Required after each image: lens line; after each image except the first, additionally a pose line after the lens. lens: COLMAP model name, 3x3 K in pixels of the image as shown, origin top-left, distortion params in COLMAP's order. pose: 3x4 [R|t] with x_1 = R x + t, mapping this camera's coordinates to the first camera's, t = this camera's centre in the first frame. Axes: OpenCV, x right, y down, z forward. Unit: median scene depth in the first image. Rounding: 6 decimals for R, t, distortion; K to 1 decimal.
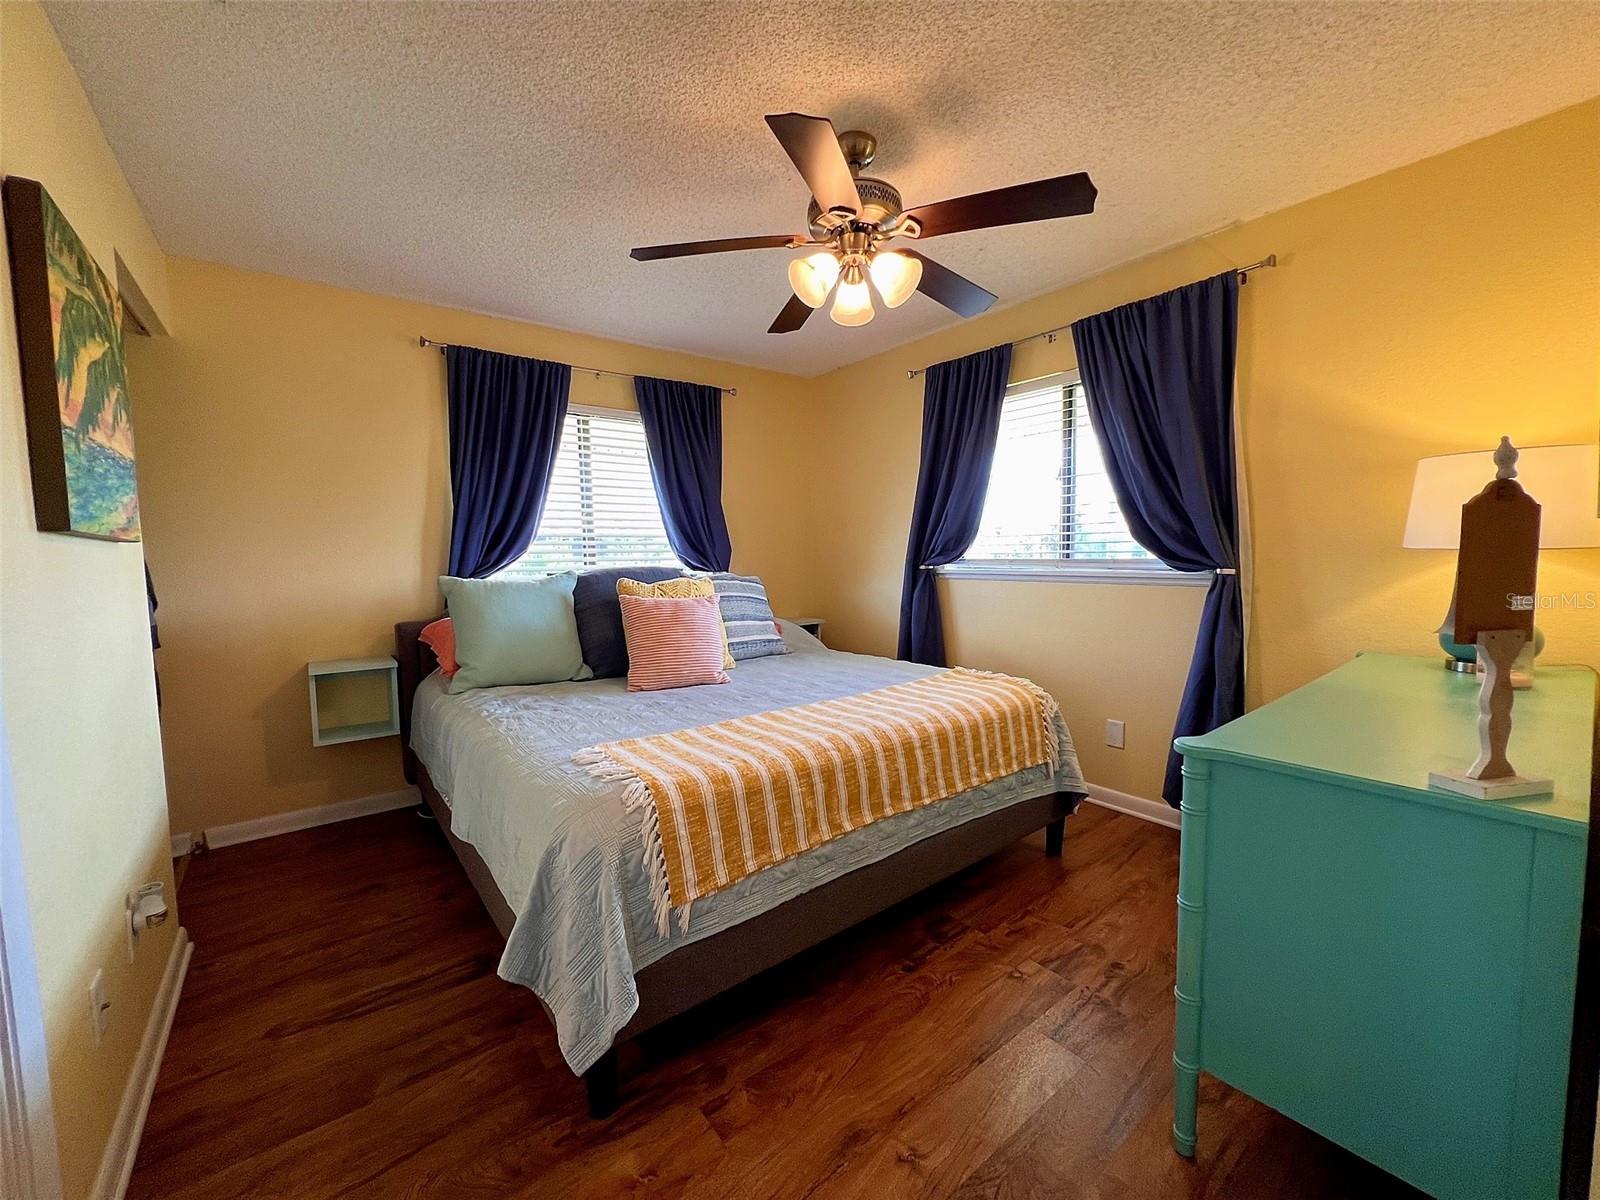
lens RADIAL K [[639.6, 0, 800.0], [0, 639.6, 600.0], [0, 0, 1]] dist [-0.000951, -0.000103]
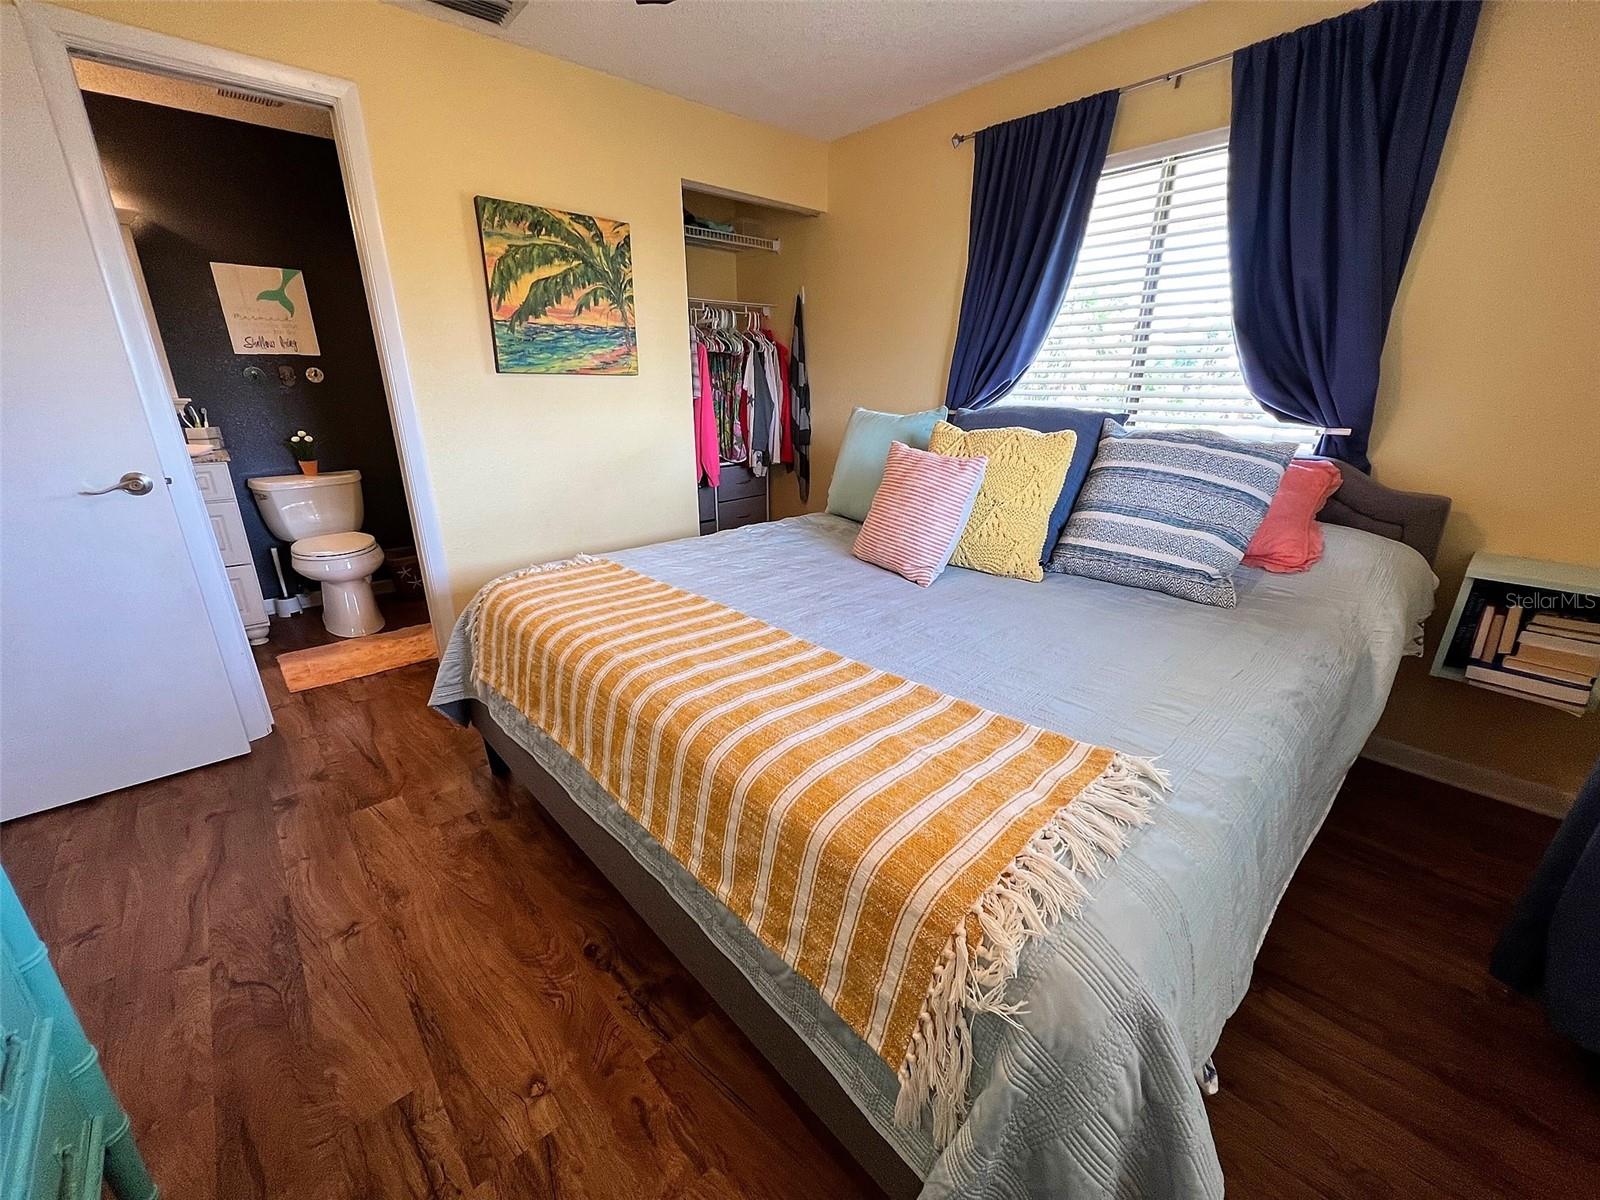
lens RADIAL K [[642.9, 0, 800.0], [0, 642.9, 600.0], [0, 0, 1]] dist [-0.003577, -0.000566]
pose [[0.074013, 0.337641, -0.938361, 0.470929], [-0.077044, 0.940065, 0.332177, -0.067943], [0.994277, 0.047710, 0.095591, 0.694218]]
